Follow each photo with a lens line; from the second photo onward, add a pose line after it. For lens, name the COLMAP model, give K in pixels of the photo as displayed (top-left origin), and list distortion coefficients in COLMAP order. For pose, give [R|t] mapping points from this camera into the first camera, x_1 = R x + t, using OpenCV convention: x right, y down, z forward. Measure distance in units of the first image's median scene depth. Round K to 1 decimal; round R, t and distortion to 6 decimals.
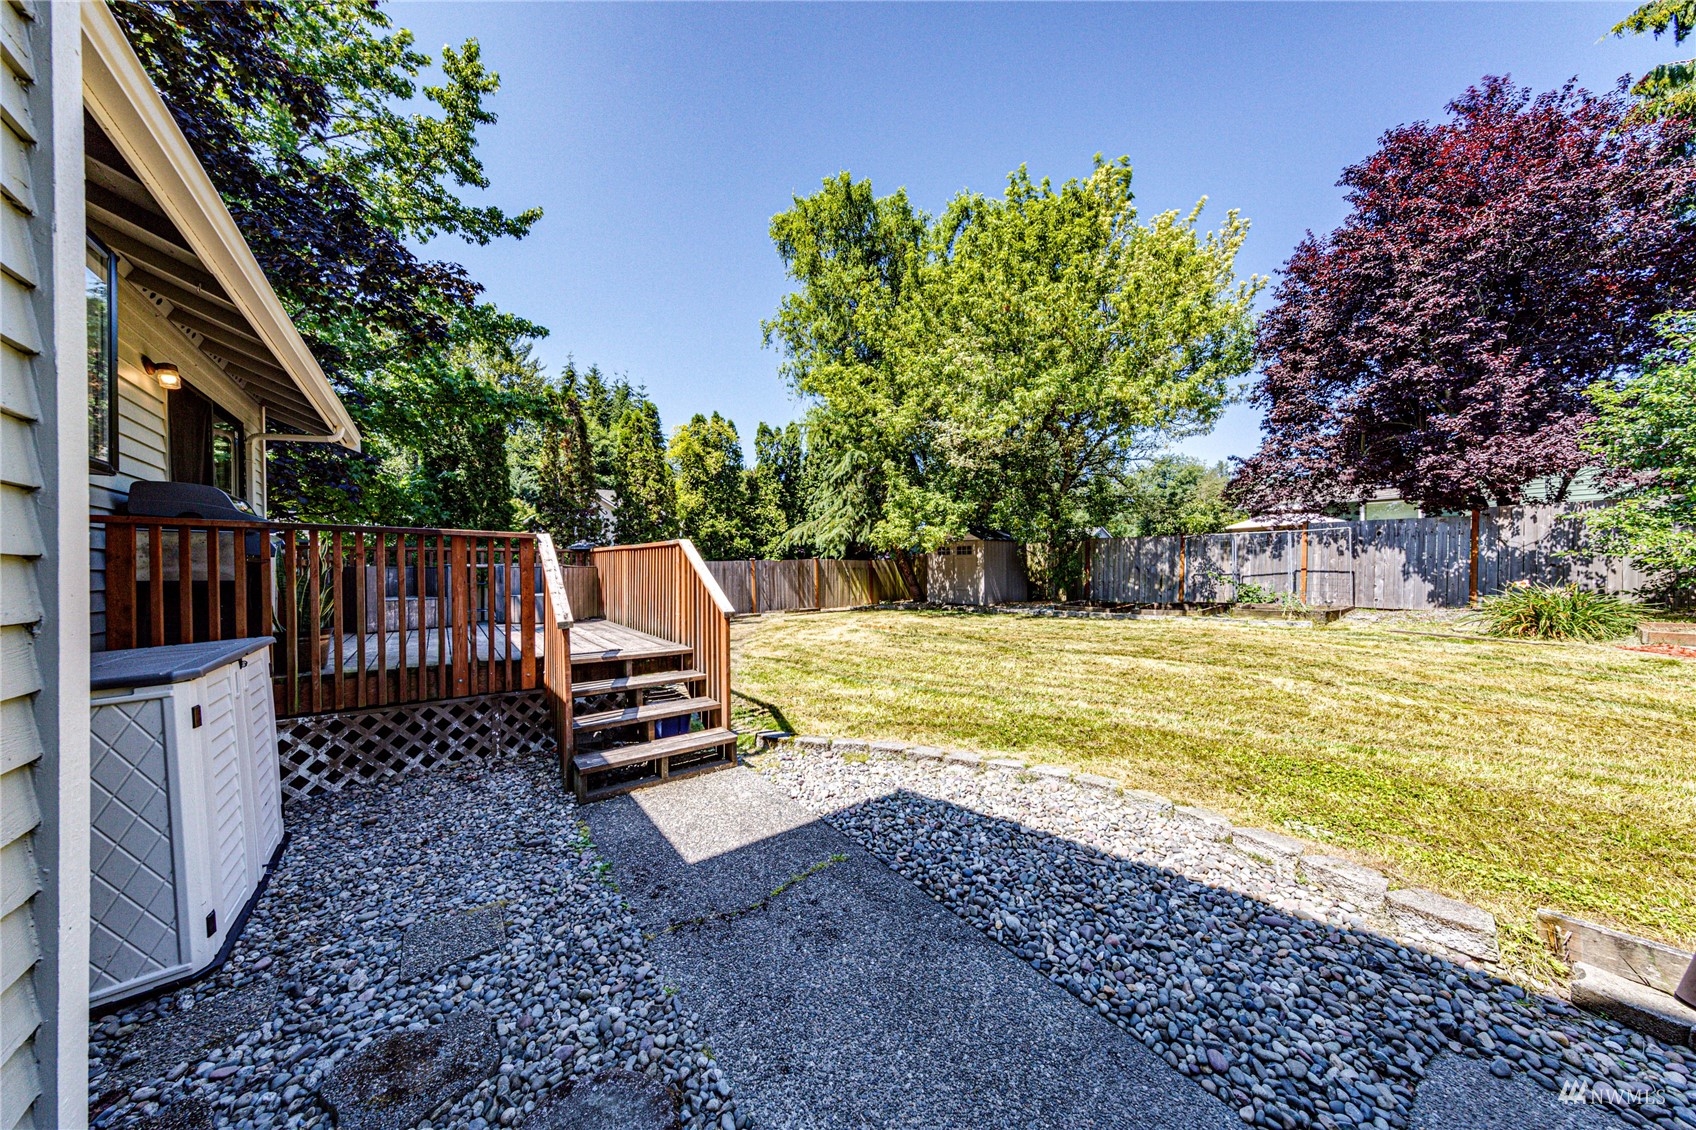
lens RADIAL K [[548.1, 0, 841.6], [0, 548.1, 570.4], [0, 0, 1]] dist [0.000251, -0.000021]
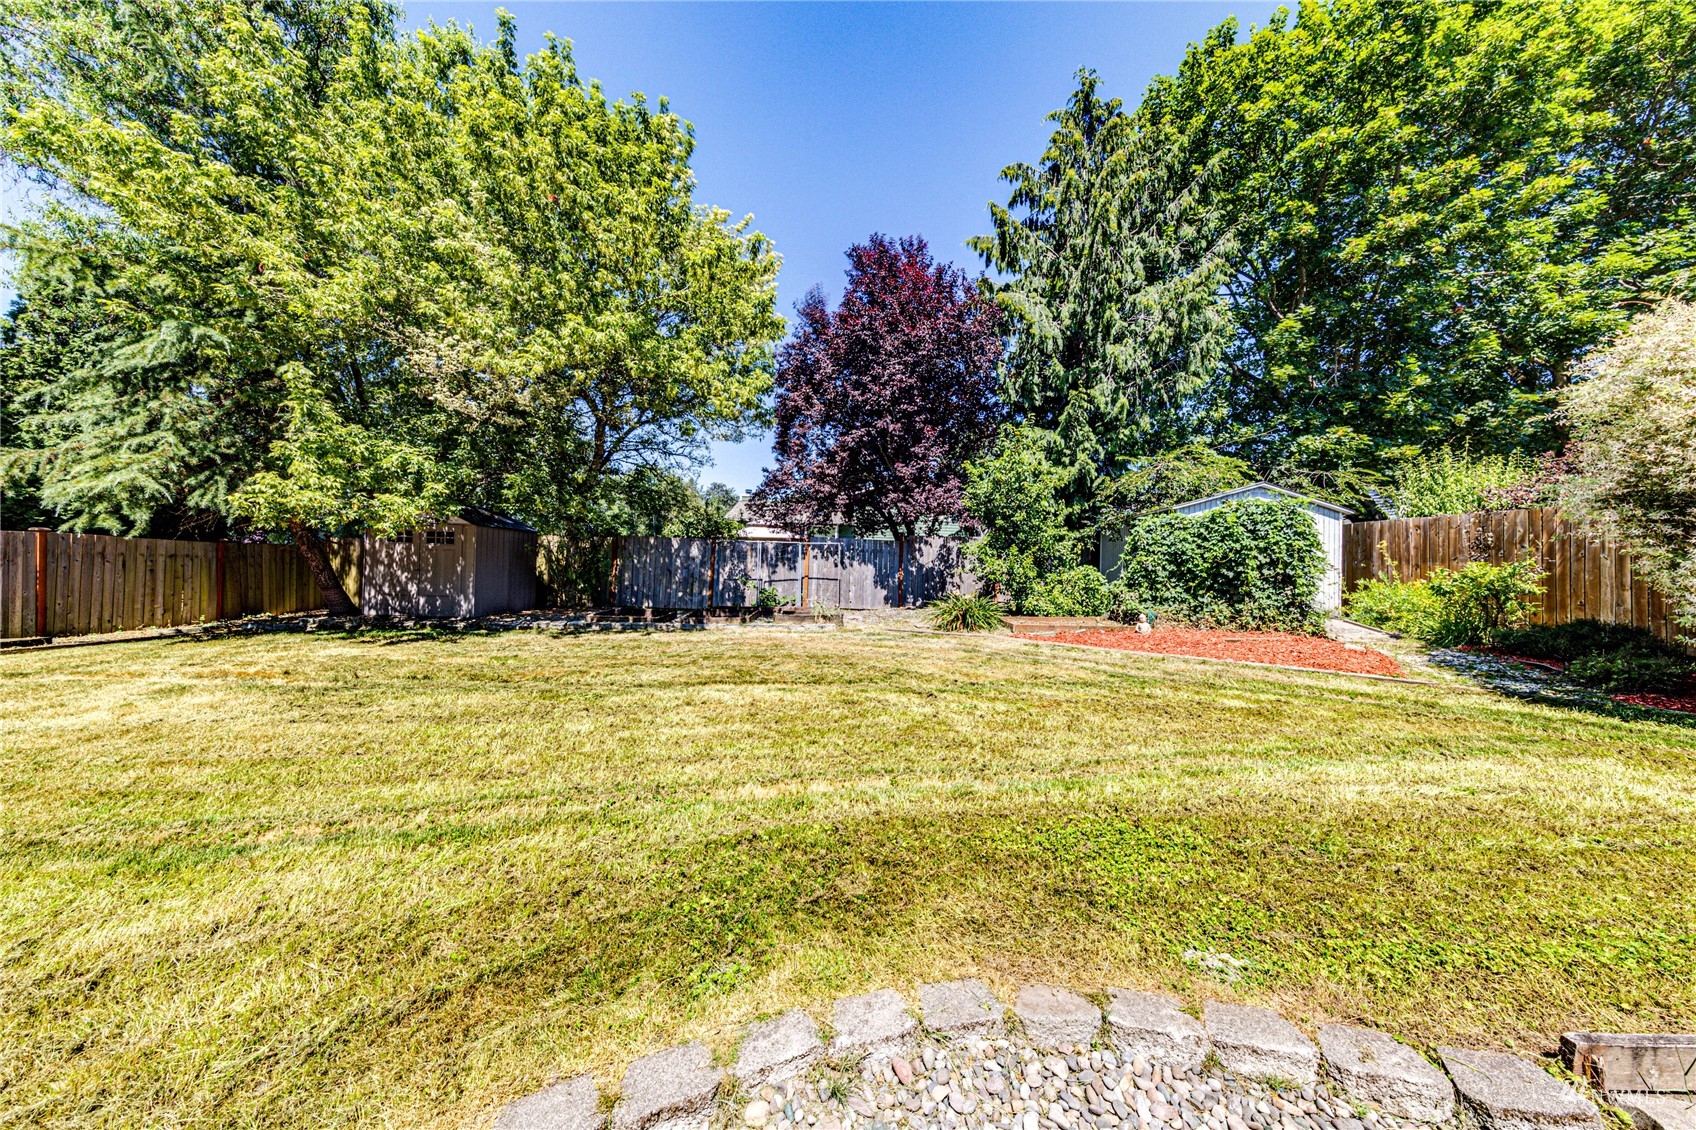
lens RADIAL K [[527.8, 0, 848.0], [0, 527.8, 565.0], [0, 0, 1]] dist [0.006714, -0.000119]
pose [[0.596324, 0.032758, 0.802075, -0.003149], [-0.028268, 0.999404, -0.019801, -0.005616], [-0.802246, -0.010865, 0.596895, 0.247323]]
